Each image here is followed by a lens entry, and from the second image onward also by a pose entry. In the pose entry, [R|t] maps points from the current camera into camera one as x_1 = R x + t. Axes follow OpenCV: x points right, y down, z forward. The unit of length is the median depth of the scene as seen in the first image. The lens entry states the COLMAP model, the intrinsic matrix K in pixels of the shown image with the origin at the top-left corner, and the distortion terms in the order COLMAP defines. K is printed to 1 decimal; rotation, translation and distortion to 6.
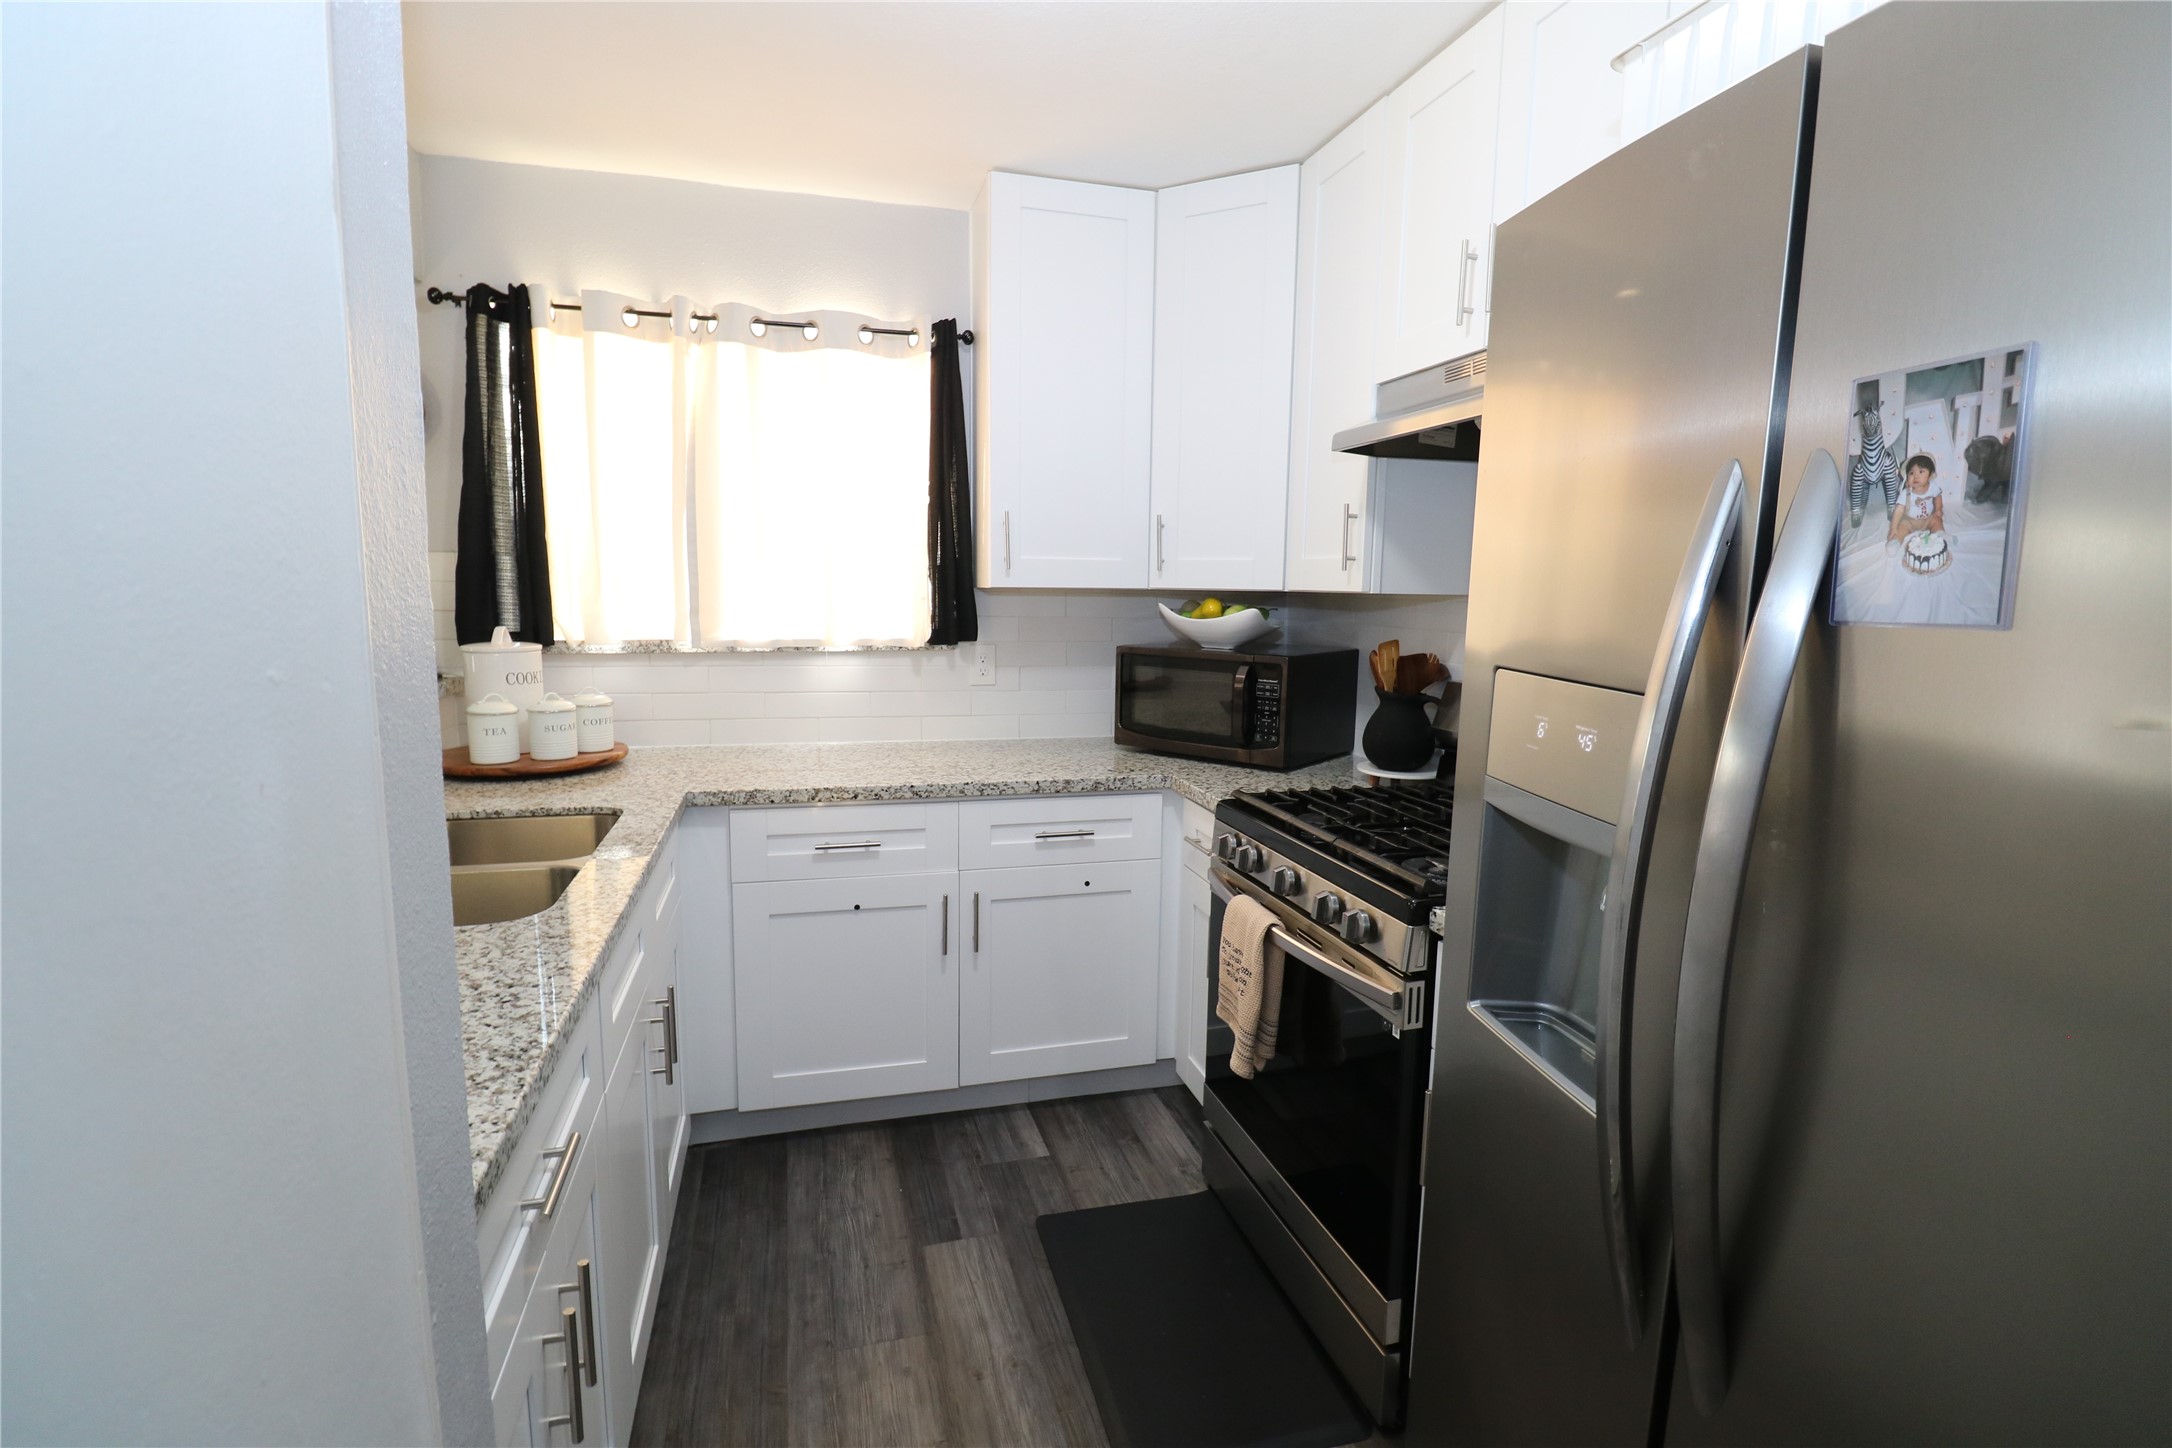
lens RADIAL K [[1009.8, 0, 1093.9], [0, 1009.8, 723.4], [0, 0, 1]] dist [-0.007894, -0.007759]
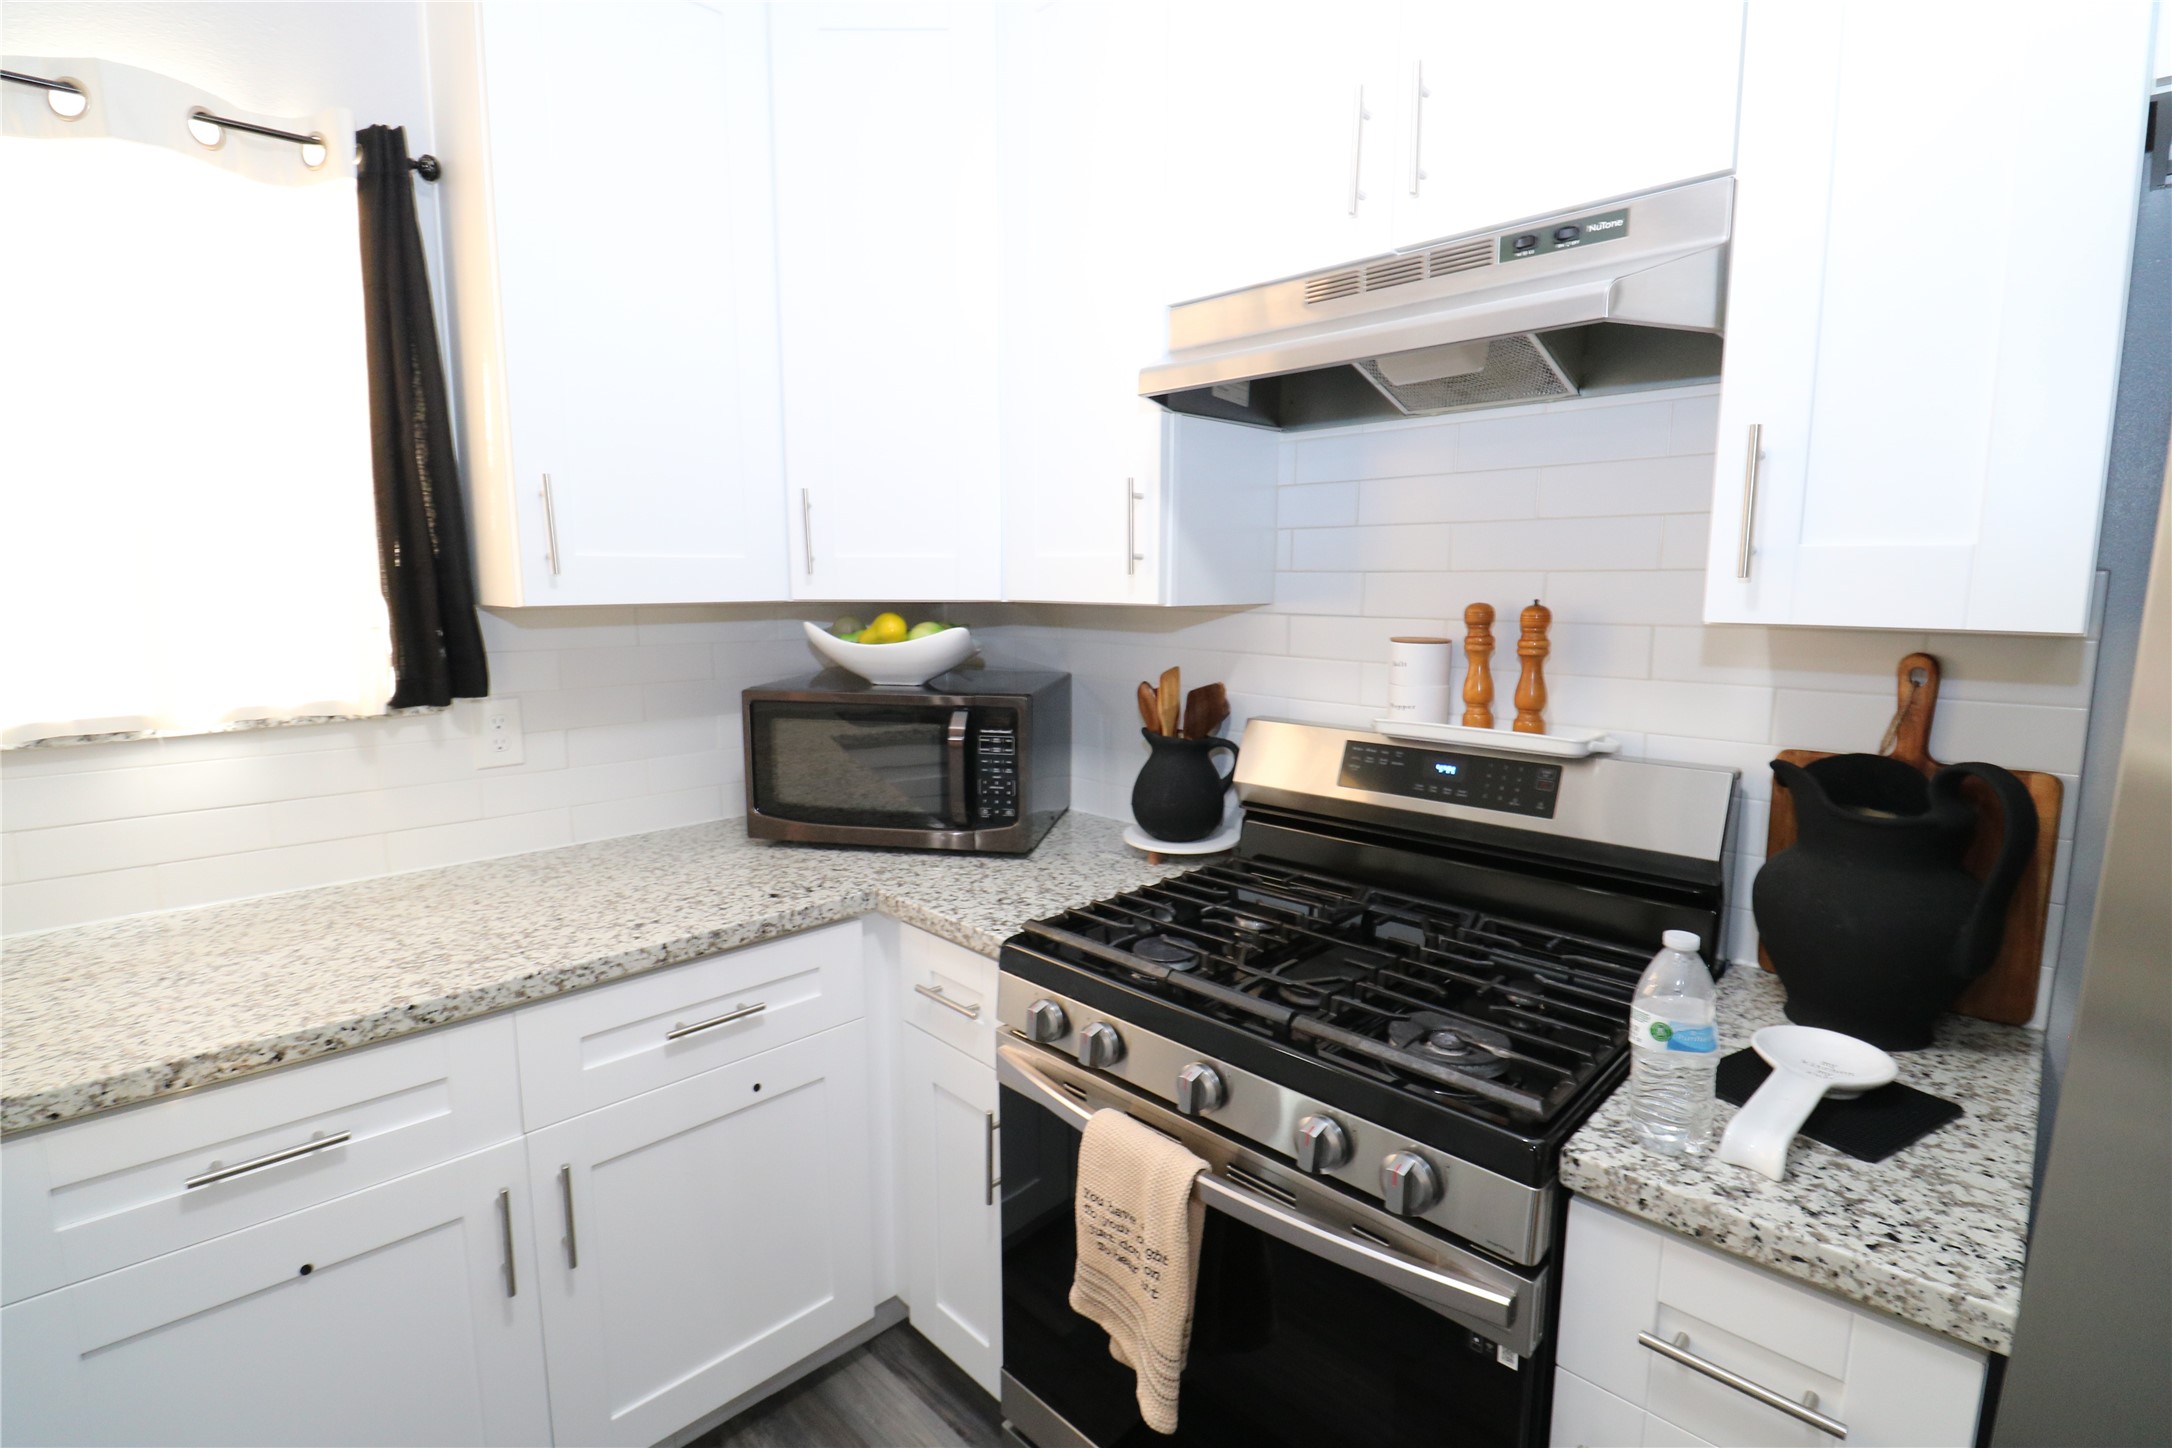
lens RADIAL K [[1009.8, 0, 1095.9], [0, 1009.8, 719.5], [0, 0, 1]] dist [-0.007894, -0.007759]
pose [[0.872583, -0.080765, 0.481744, -0.102424], [0.076546, 0.996660, 0.028443, -0.064907], [-0.482432, 0.012056, 0.875851, 0.357958]]
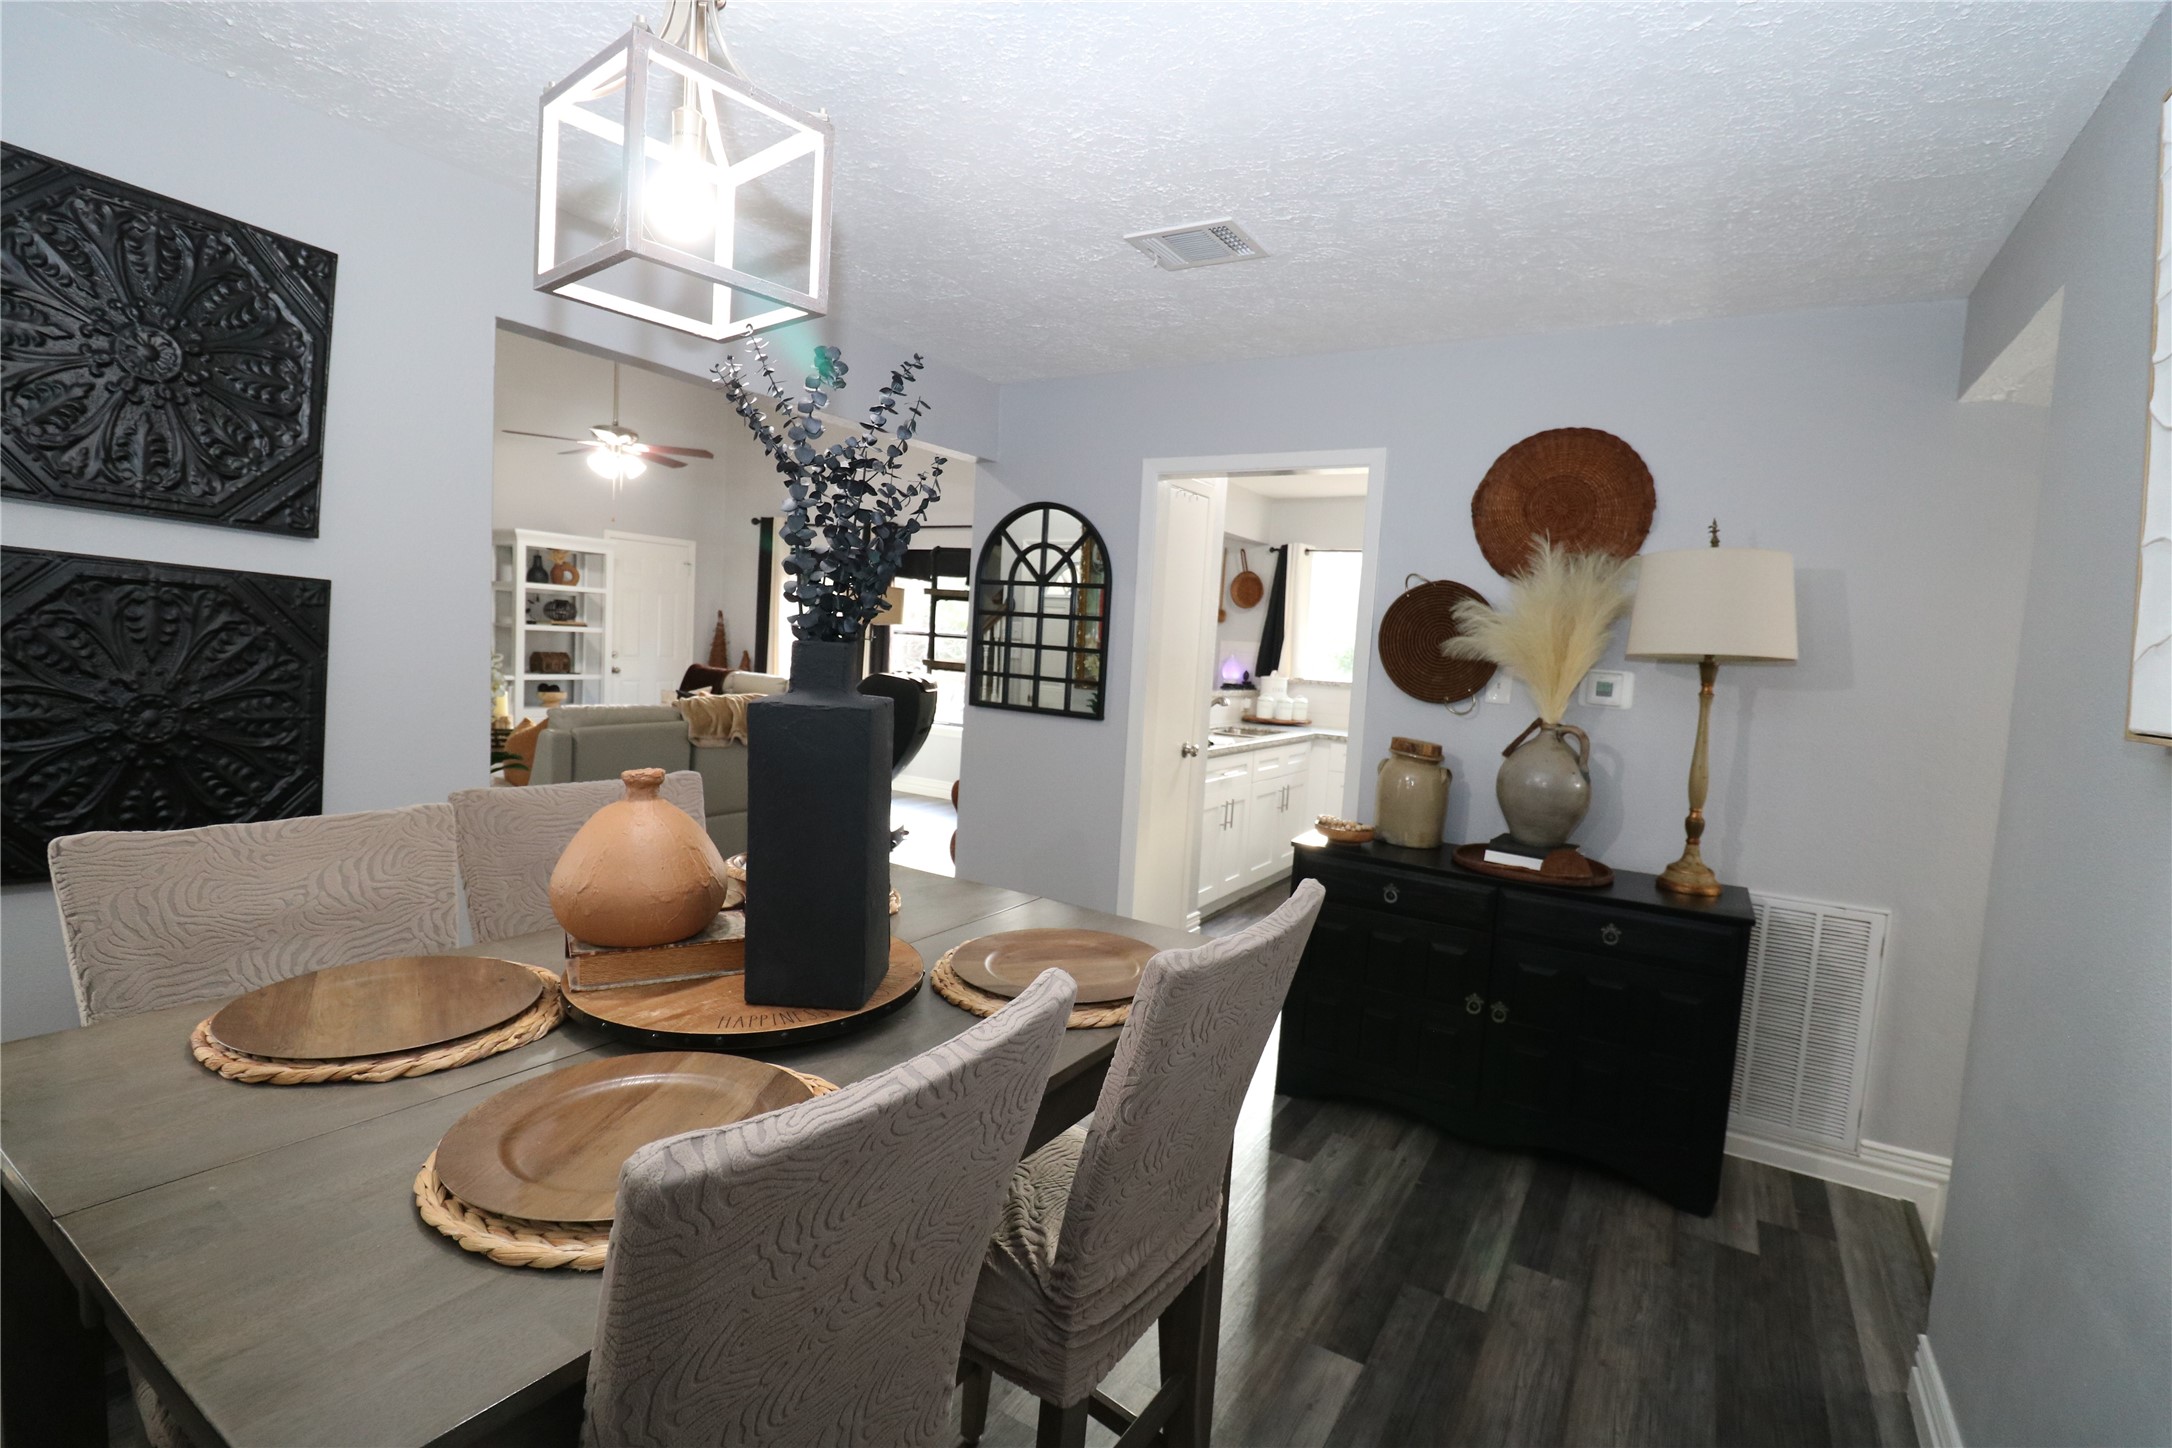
lens RADIAL K [[1009.8, 0, 1094.7], [0, 1009.8, 717.2], [0, 0, 1]] dist [-0.007894, -0.007759]
pose [[0.674273, 0.081515, -0.733969, 1.027756], [-0.149382, 0.988398, -0.027460, 0.164185], [0.723216, 0.128157, 0.678627, -1.108455]]
